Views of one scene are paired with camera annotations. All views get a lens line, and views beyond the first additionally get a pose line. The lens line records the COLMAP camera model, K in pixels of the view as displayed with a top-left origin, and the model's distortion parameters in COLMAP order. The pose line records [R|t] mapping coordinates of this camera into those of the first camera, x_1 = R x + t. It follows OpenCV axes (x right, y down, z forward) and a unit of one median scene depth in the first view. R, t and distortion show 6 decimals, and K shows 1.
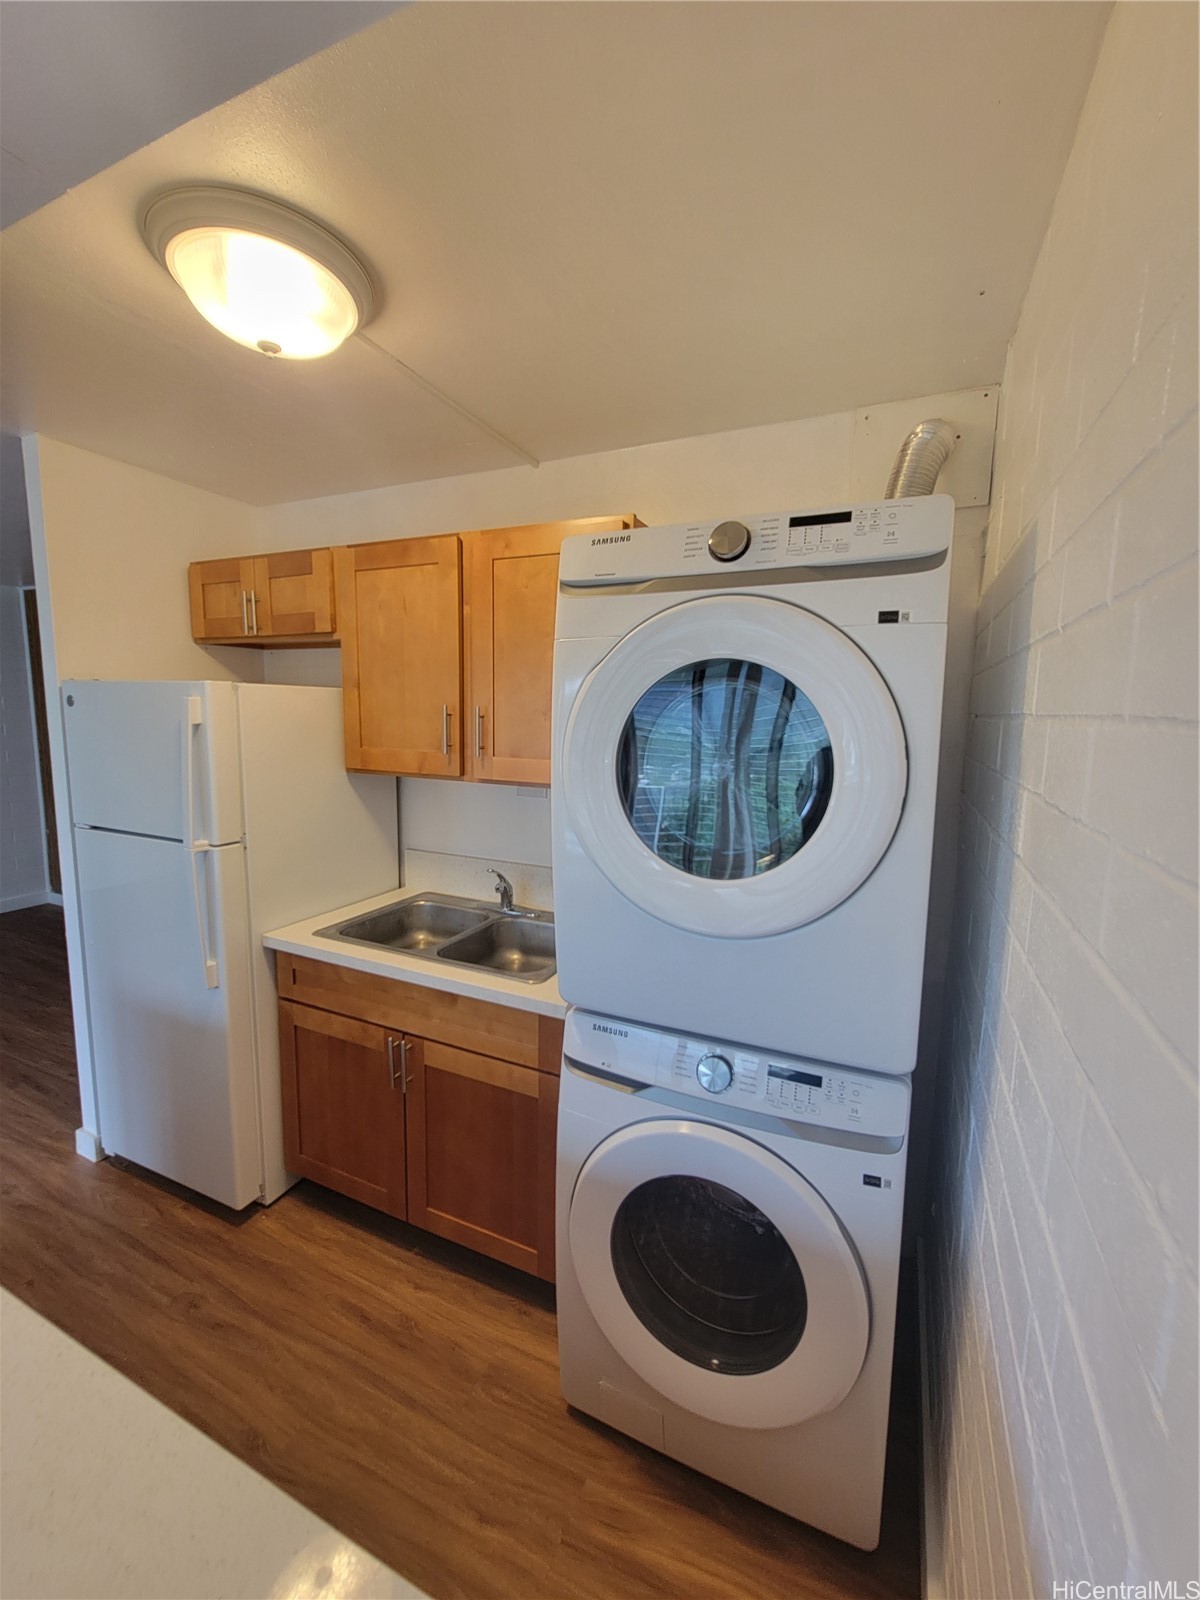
lens RADIAL K [[648.3, 0, 600.0], [0, 648.3, 800.0], [0, 0, 1]] dist [-0.001401, -0.000052]
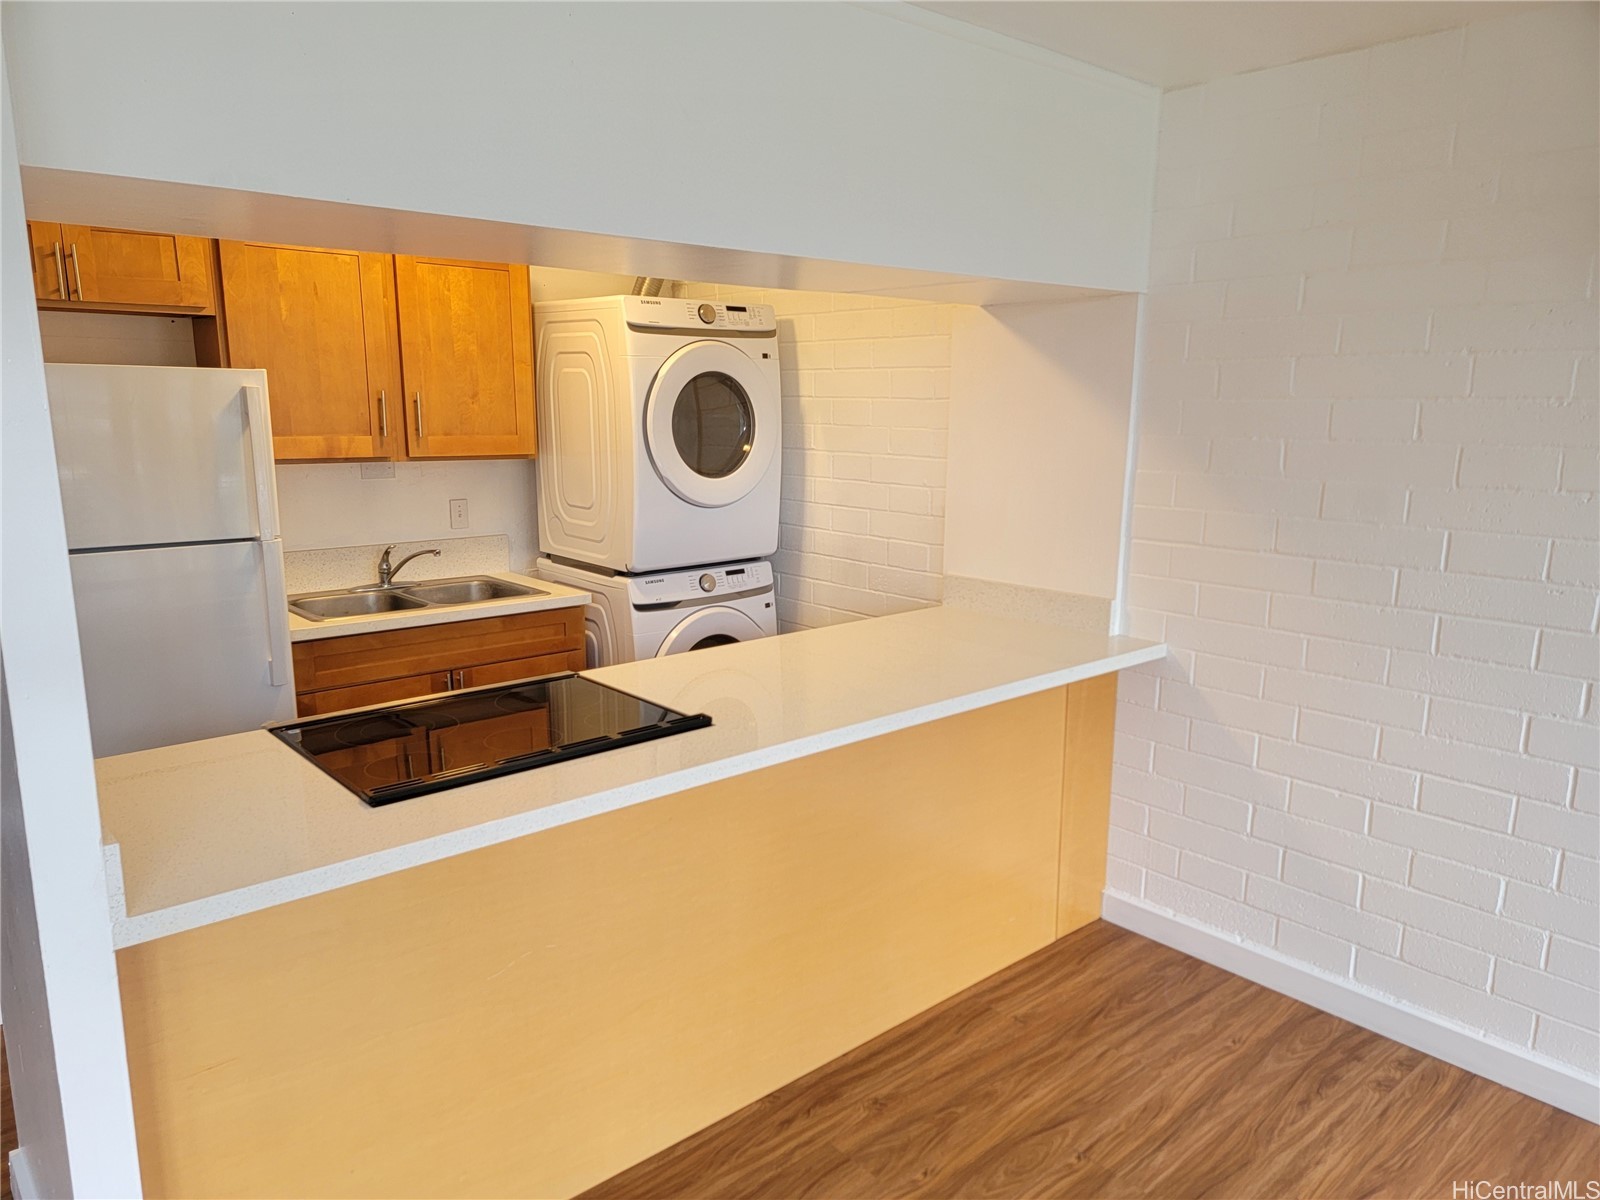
lens RADIAL K [[1106.5, 0, 800.0], [0, 1106.5, 600.0], [0, 0, 1]] dist [0.002144, 0.001125]
pose [[0.403033, -0.193684, 0.894456, -2.961754], [0.113099, 0.980398, 0.161332, -0.036689], [-0.908170, 0.036140, 0.417038, -0.703530]]
